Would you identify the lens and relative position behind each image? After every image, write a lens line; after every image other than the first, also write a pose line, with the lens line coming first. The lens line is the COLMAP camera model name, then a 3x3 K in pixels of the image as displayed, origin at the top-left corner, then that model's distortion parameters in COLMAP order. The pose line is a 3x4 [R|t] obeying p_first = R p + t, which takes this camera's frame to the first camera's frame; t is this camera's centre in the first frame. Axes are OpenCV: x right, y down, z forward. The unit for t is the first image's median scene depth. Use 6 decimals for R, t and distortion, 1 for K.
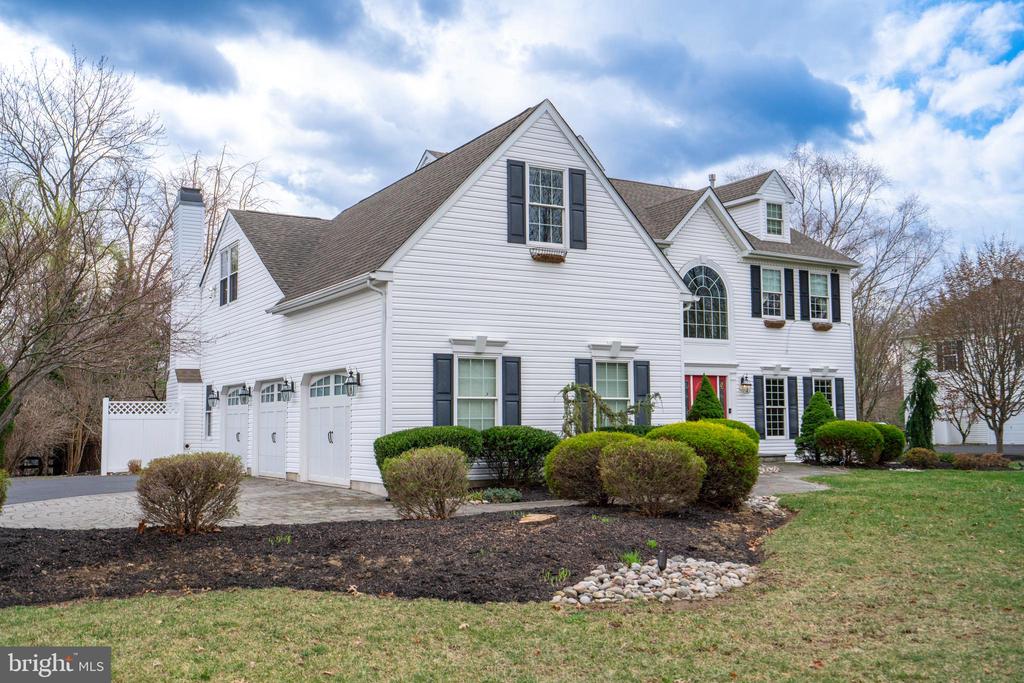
lens RADIAL K [[969.7, 0, 512.4], [0, 969.7, 343.8], [0, 0, 1]] dist [0.021290, 0.000000]
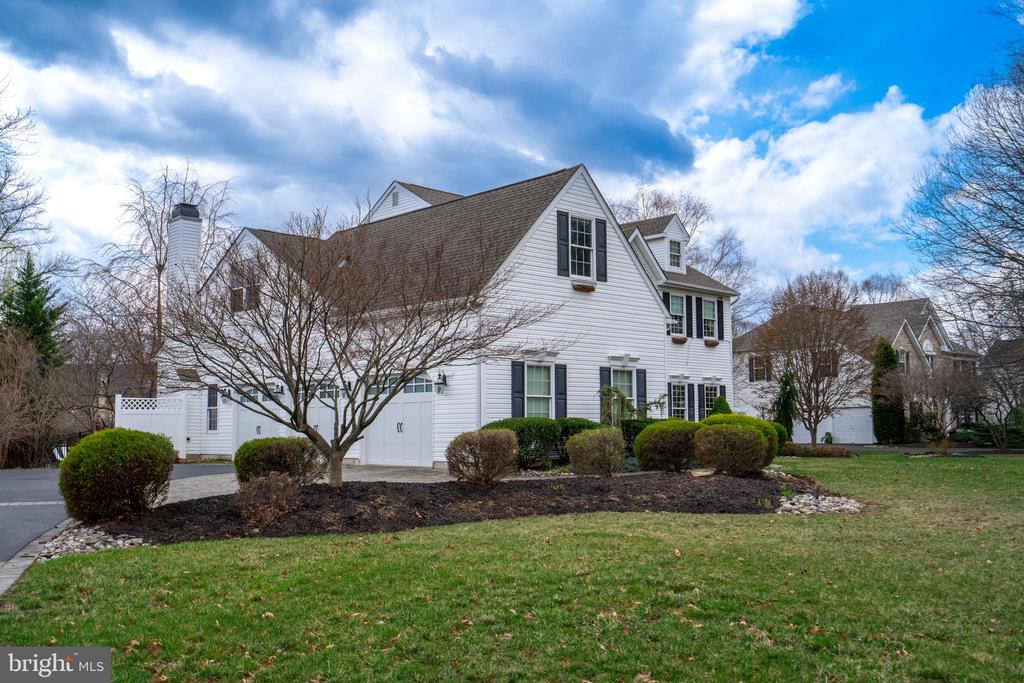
lens RADIAL K [[969.7, 0, 511.3], [0, 969.7, 340.6], [0, 0, 1]] dist [0.021290, 0.000000]
pose [[0.973068, 0.023632, 0.229303, -0.287238], [-0.021345, 0.999695, -0.012448, -0.000839], [-0.229527, 0.007218, 0.973276, -0.186873]]
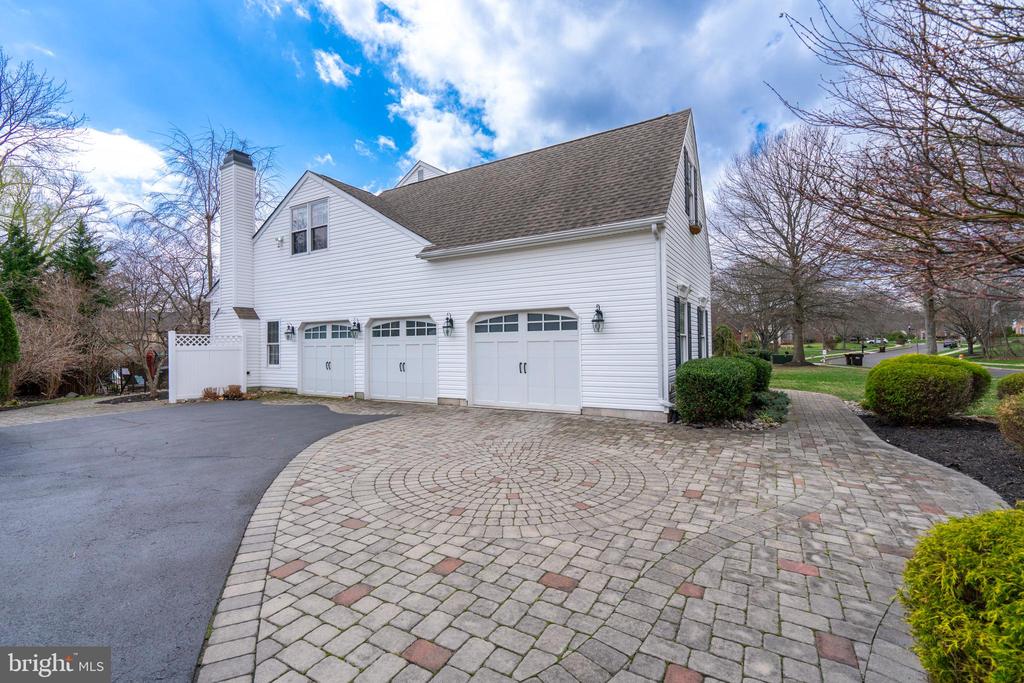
lens RADIAL K [[453.9, 0, 489.5], [0, 453.9, 342.5], [0, 0, 1]] dist [-0.002032, 0.000008]
pose [[0.887461, 0.008491, 0.460805, -0.403382], [-0.037820, 0.997800, 0.054451, 0.033455], [-0.459328, -0.065751, 0.885830, 0.470562]]
